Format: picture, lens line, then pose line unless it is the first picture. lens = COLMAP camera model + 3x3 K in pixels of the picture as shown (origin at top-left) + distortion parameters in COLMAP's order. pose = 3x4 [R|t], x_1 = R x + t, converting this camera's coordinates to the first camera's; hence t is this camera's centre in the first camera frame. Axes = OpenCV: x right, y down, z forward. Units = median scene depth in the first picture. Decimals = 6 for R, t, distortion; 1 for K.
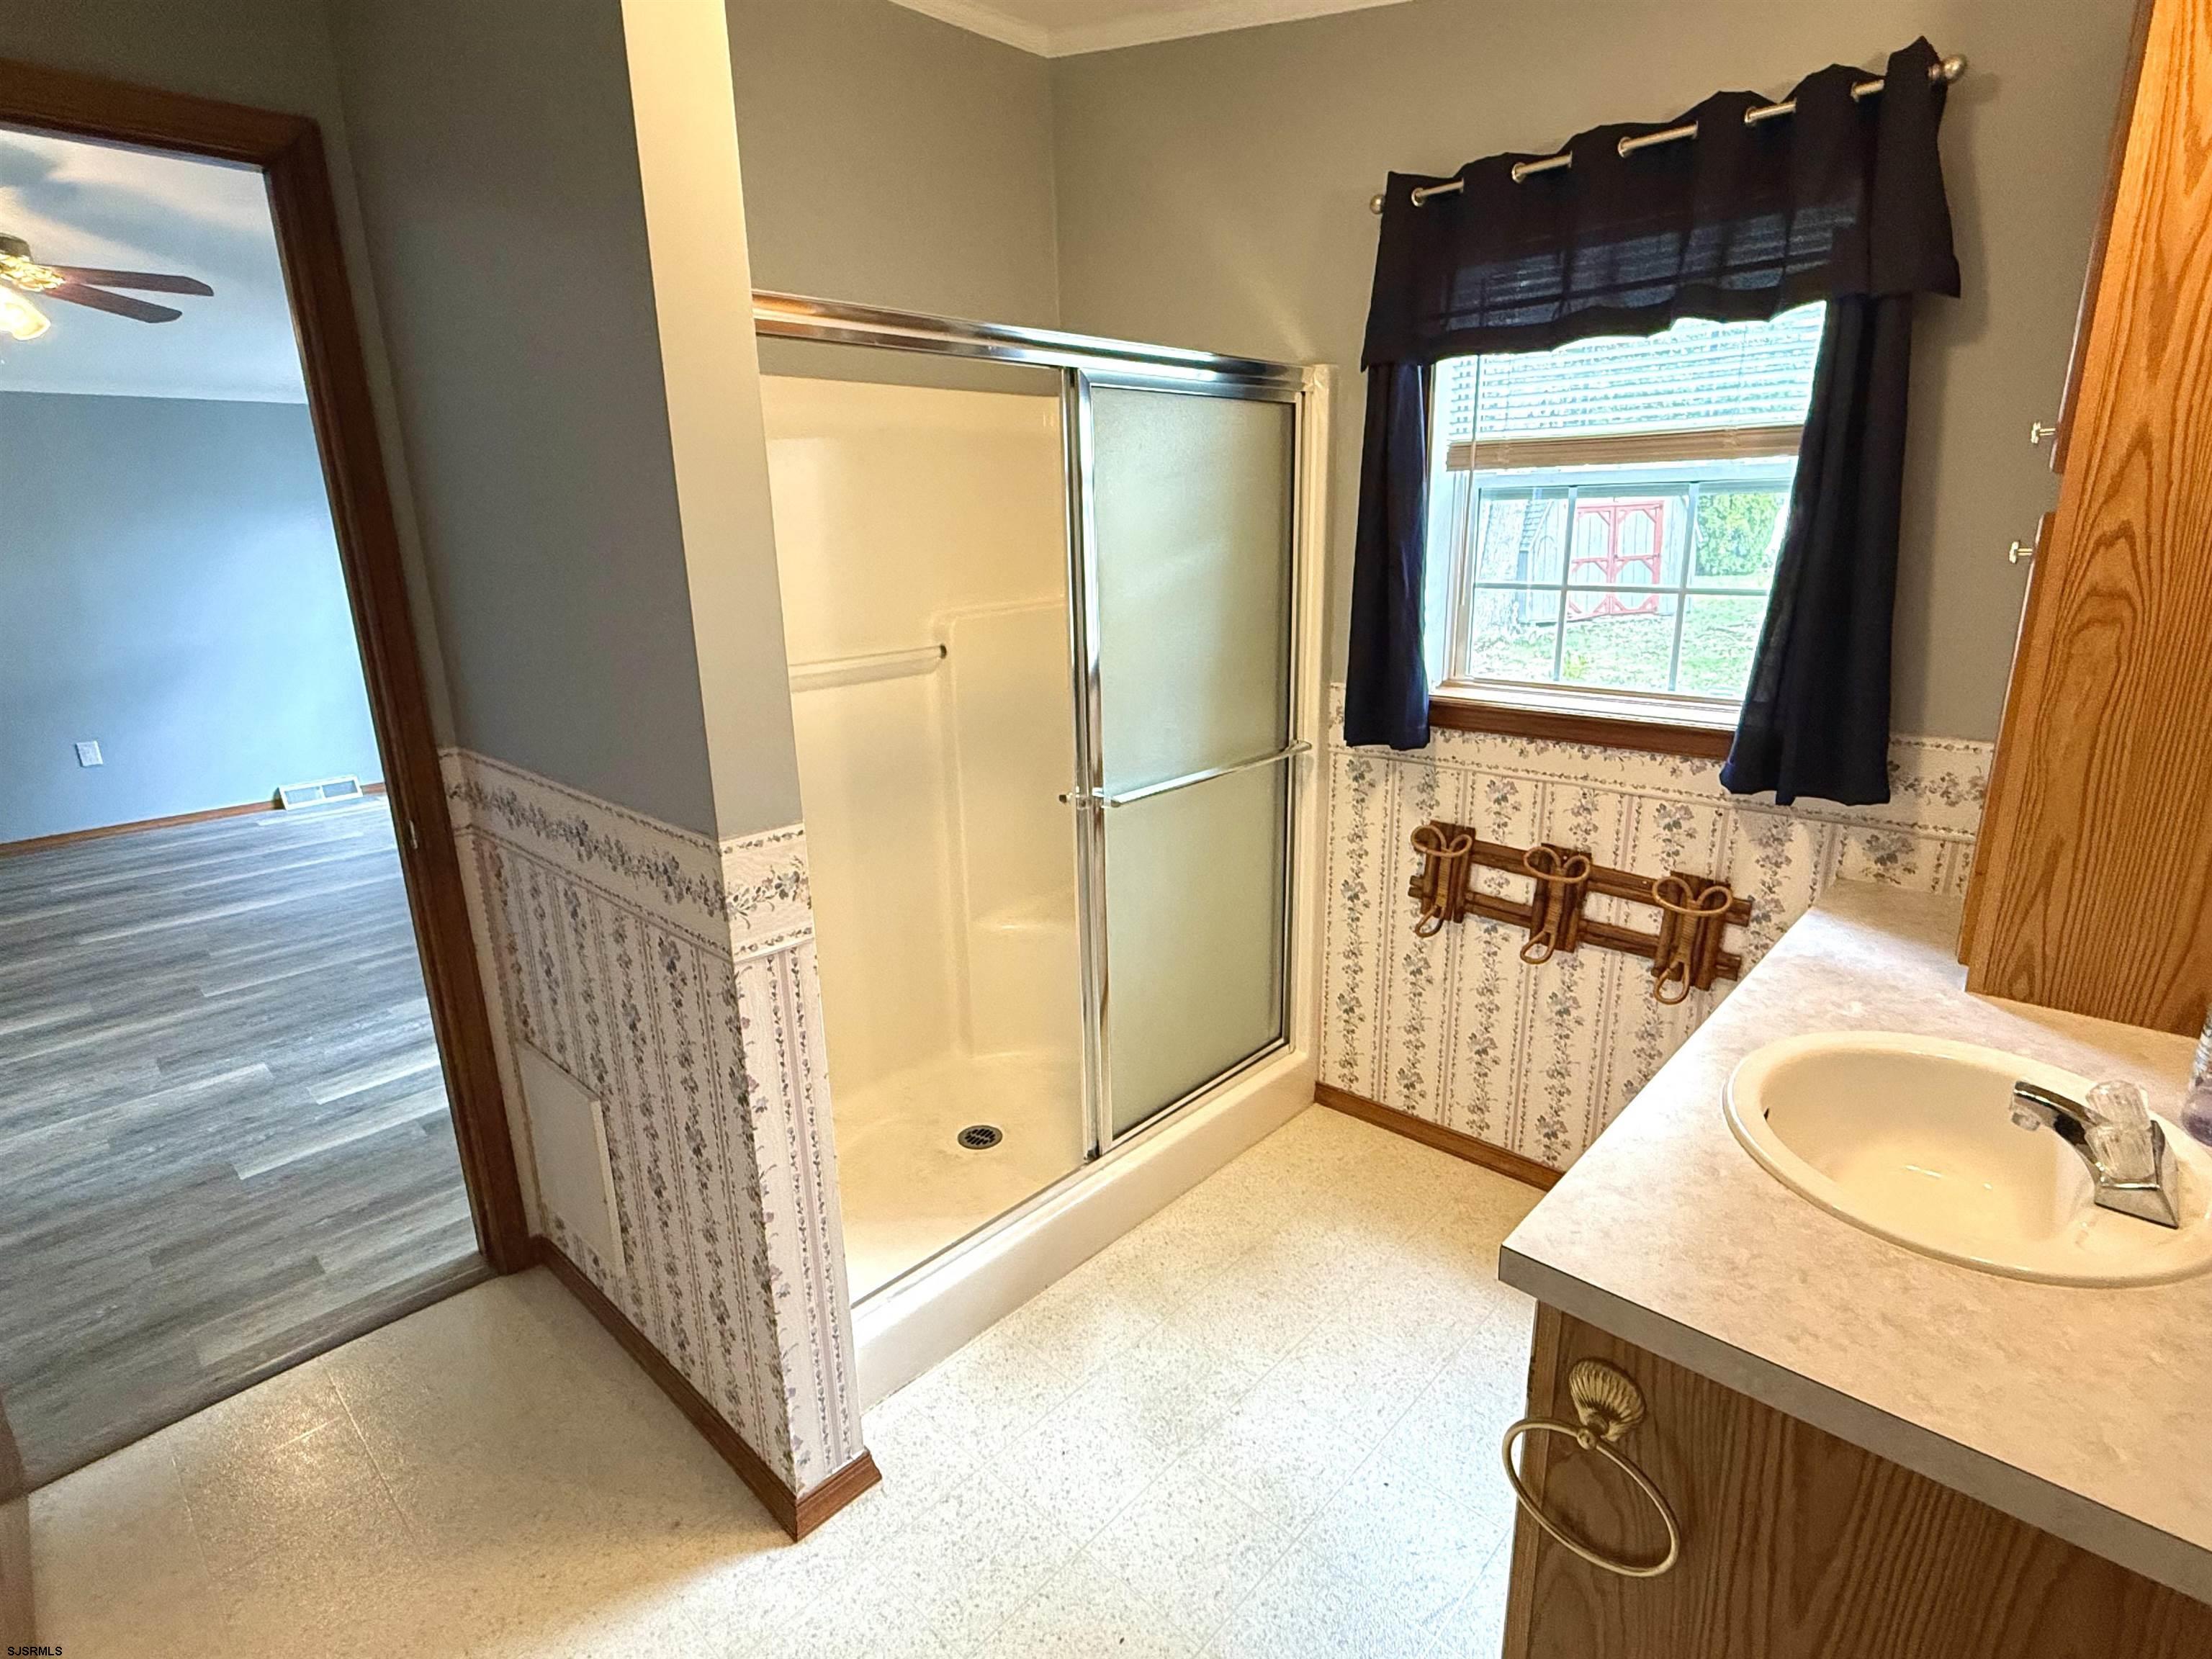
lens RADIAL K [[1110.1, 0, 1108.2], [0, 1110.1, 828.3], [0, 0, 1]] dist [0.000107, -0.000814]
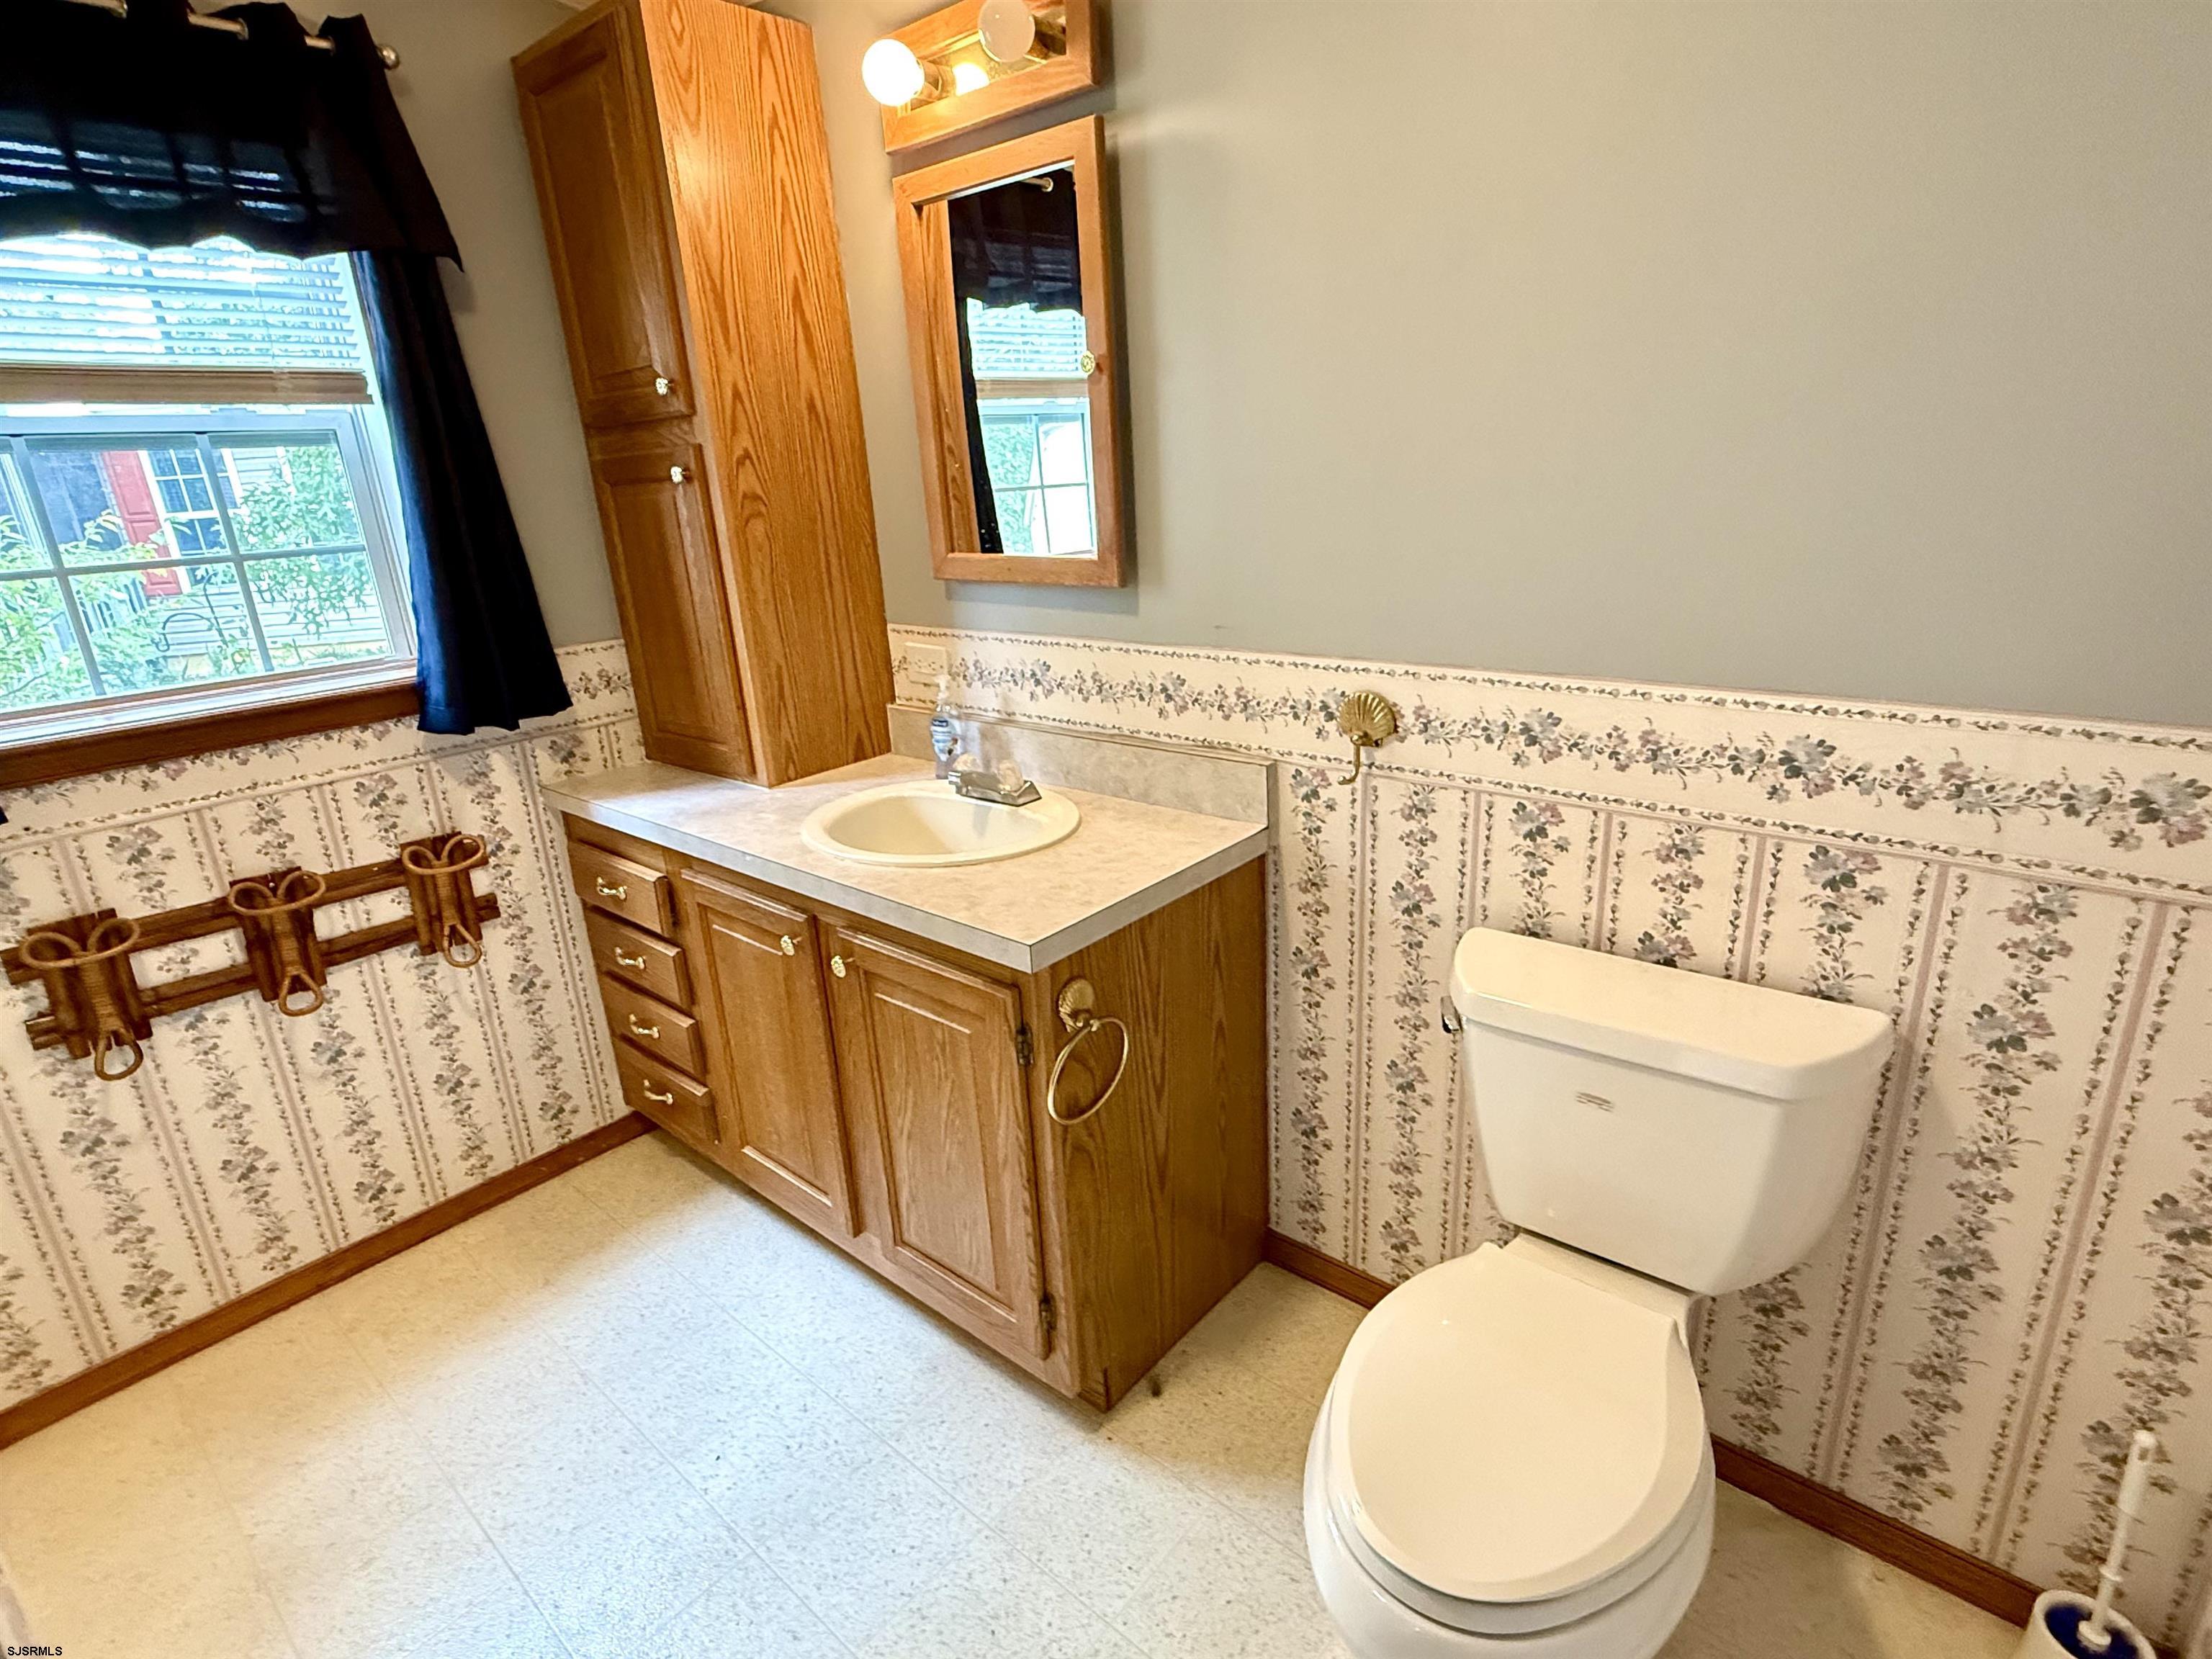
lens RADIAL K [[1110.1, 0, 1105.5], [0, 1110.1, 825.1], [0, 0, 1]] dist [0.000107, -0.000814]
pose [[-0.033836, -0.287246, 0.957259, -0.408088], [0.323699, 0.903029, 0.282414, -0.048218], [-0.945555, 0.319420, 0.062426, 0.358783]]
